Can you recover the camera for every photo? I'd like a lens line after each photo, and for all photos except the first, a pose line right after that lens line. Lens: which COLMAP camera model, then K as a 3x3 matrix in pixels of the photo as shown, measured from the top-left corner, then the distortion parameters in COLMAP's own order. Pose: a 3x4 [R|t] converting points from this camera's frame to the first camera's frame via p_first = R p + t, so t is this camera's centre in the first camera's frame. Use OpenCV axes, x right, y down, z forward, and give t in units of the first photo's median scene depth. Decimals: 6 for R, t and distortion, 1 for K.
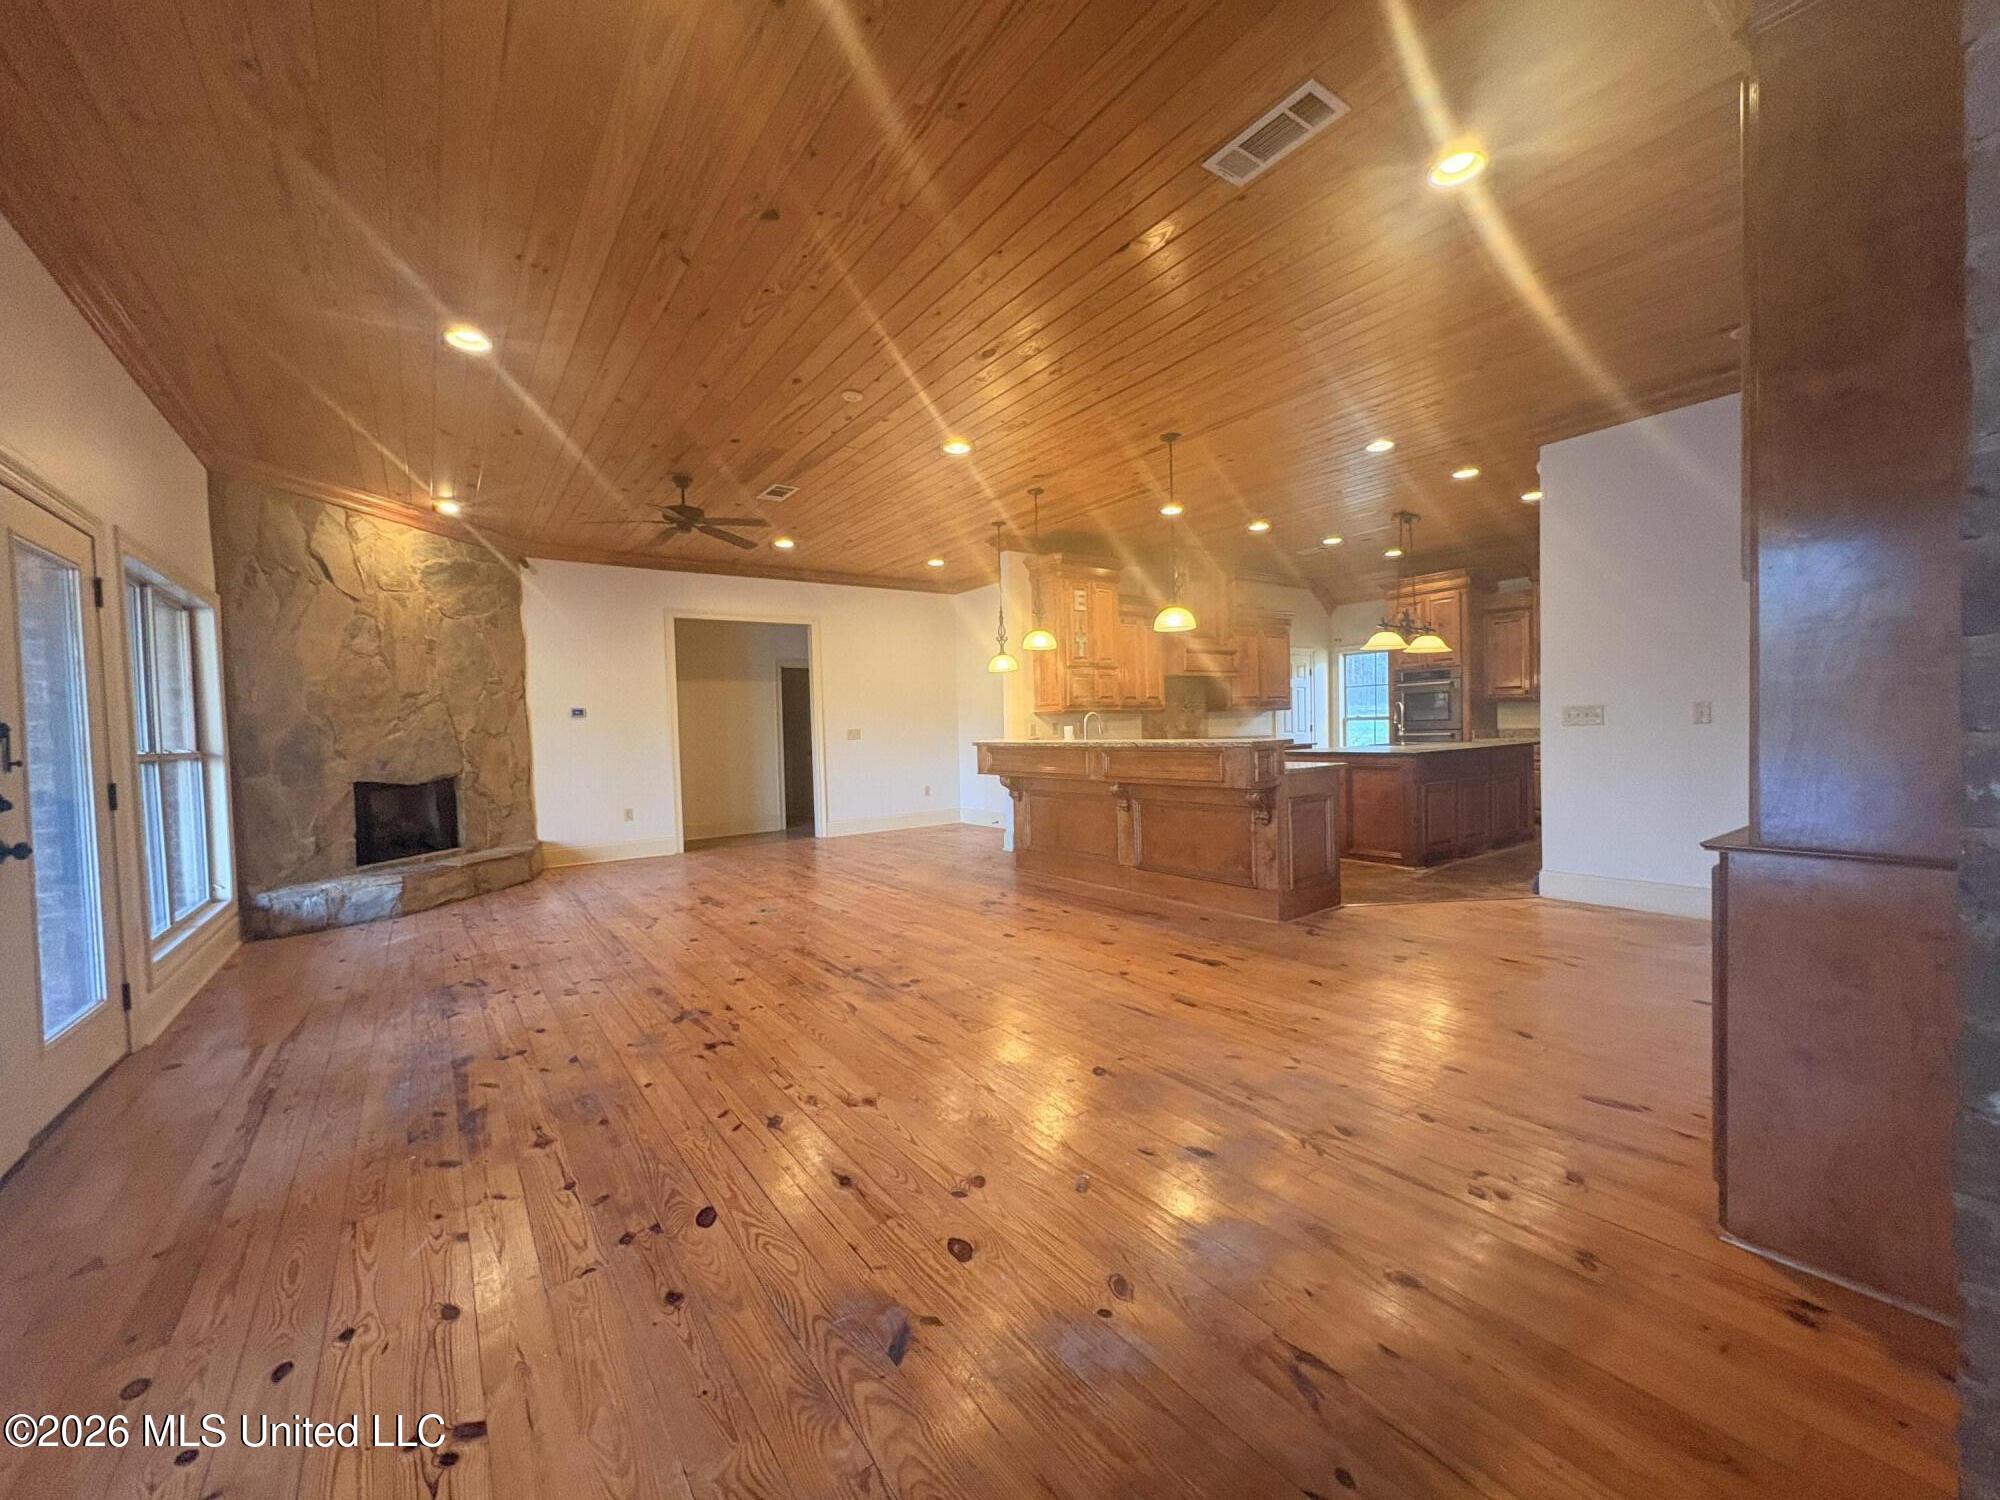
lens RADIAL K [[798.8, 0, 1004.3], [0, 798.8, 757.1], [0, 0, 1]] dist [0.004118, 0.000591]
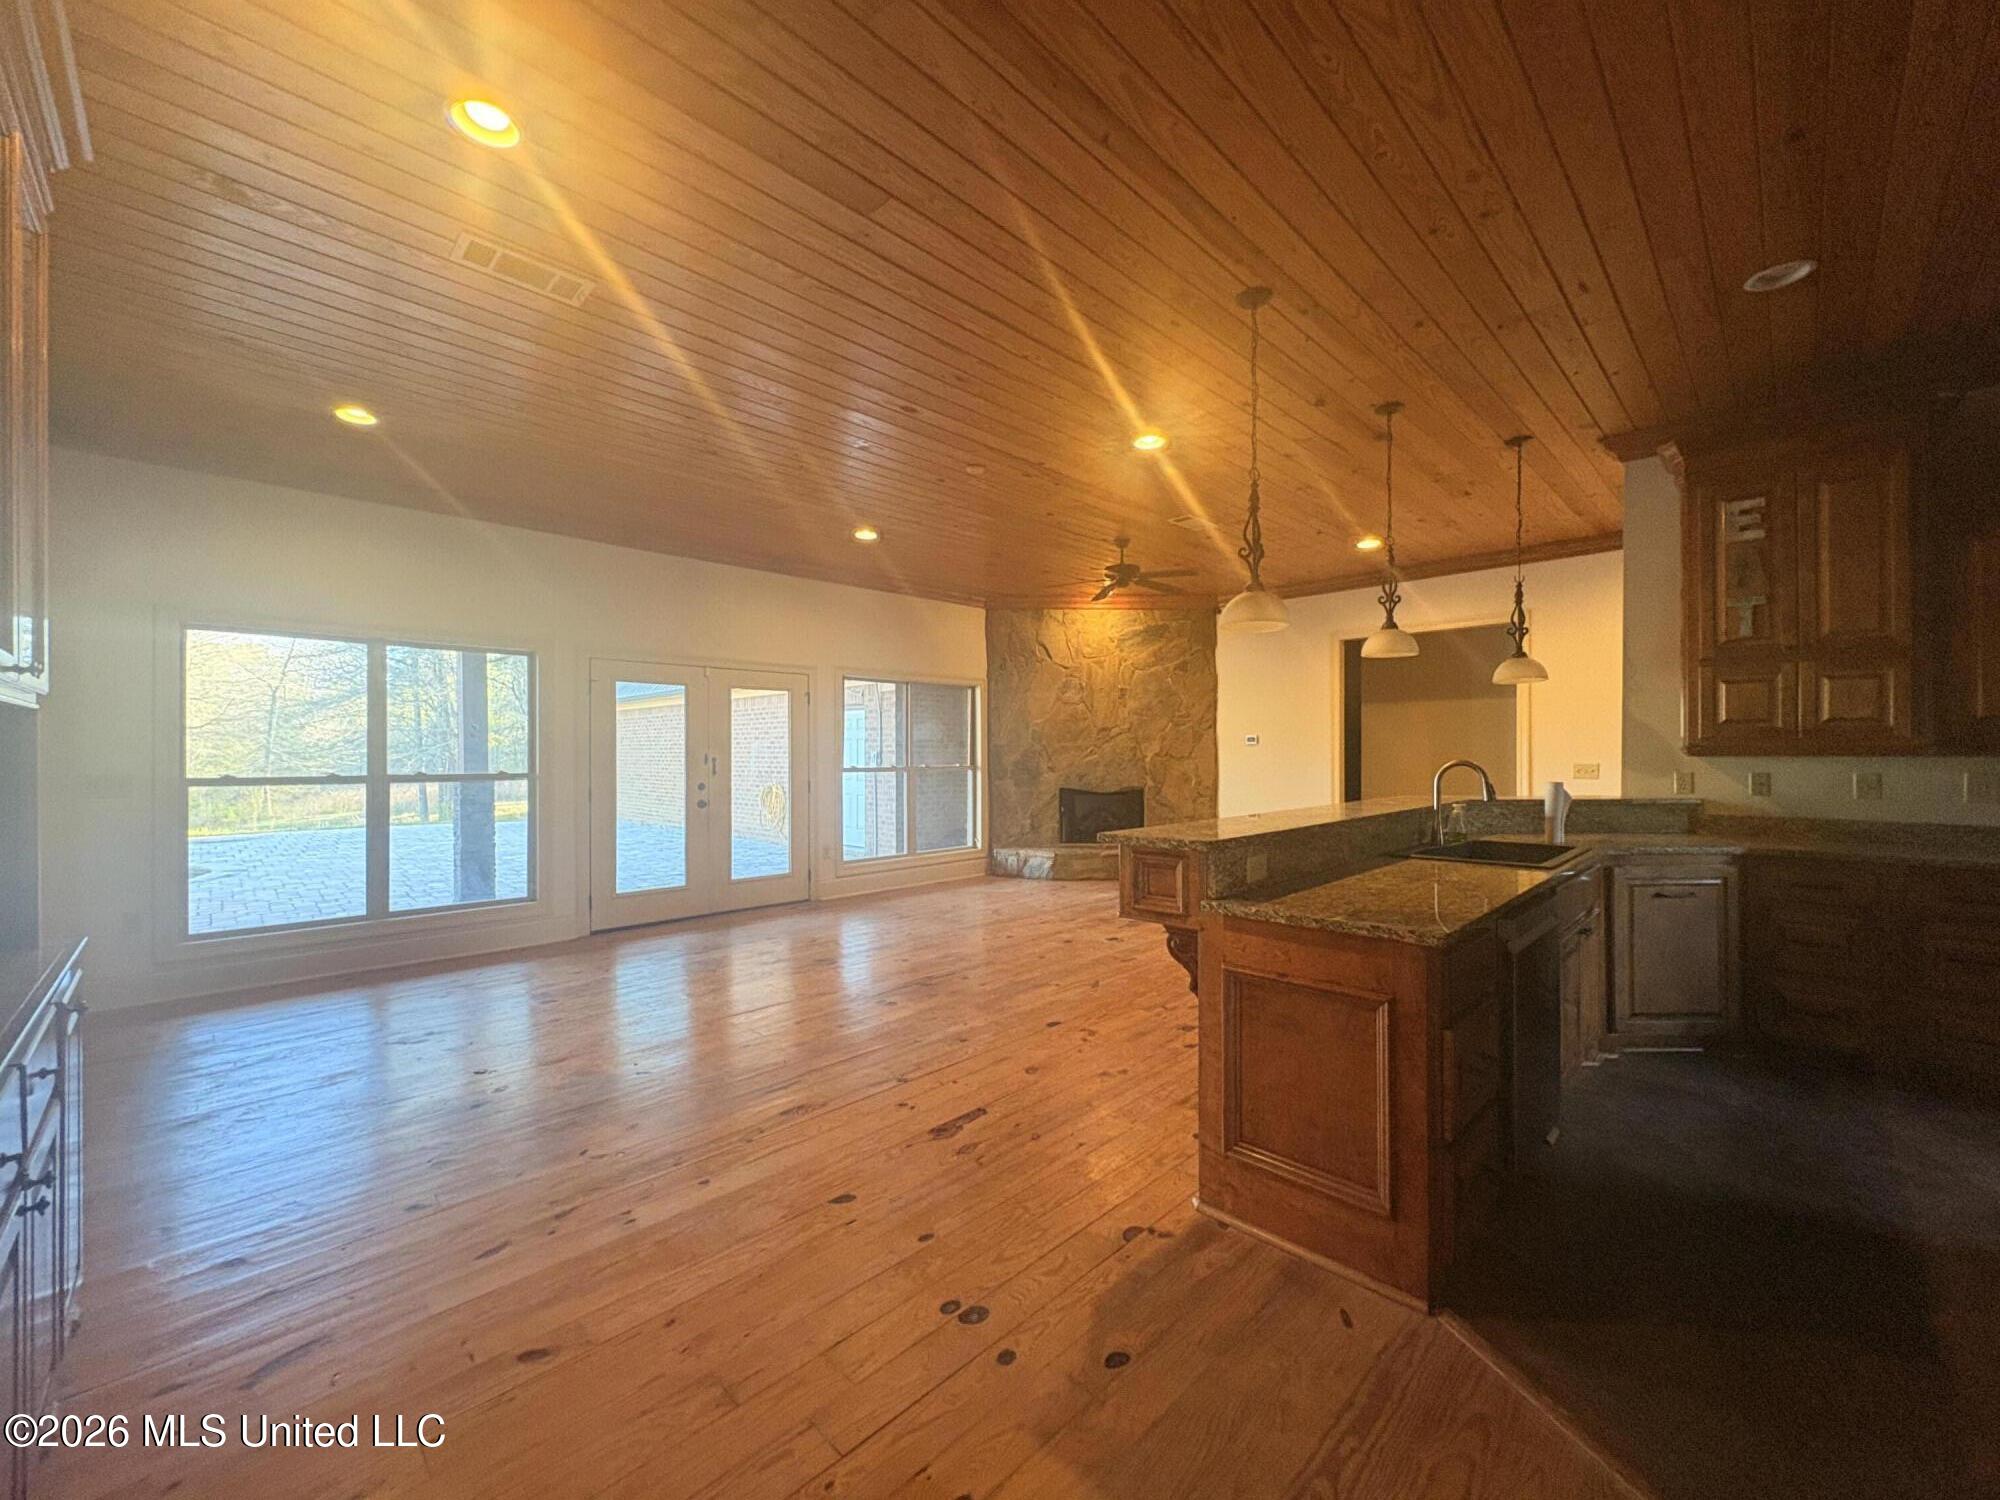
lens RADIAL K [[798.8, 0, 992.8], [0, 798.8, 757.2], [0, 0, 1]] dist [0.004118, 0.000591]
pose [[0.145706, 0.035273, -0.988699, 0.657923], [-0.038670, 0.998804, 0.029935, -0.066433], [0.988572, 0.033871, 0.146896, 0.637120]]
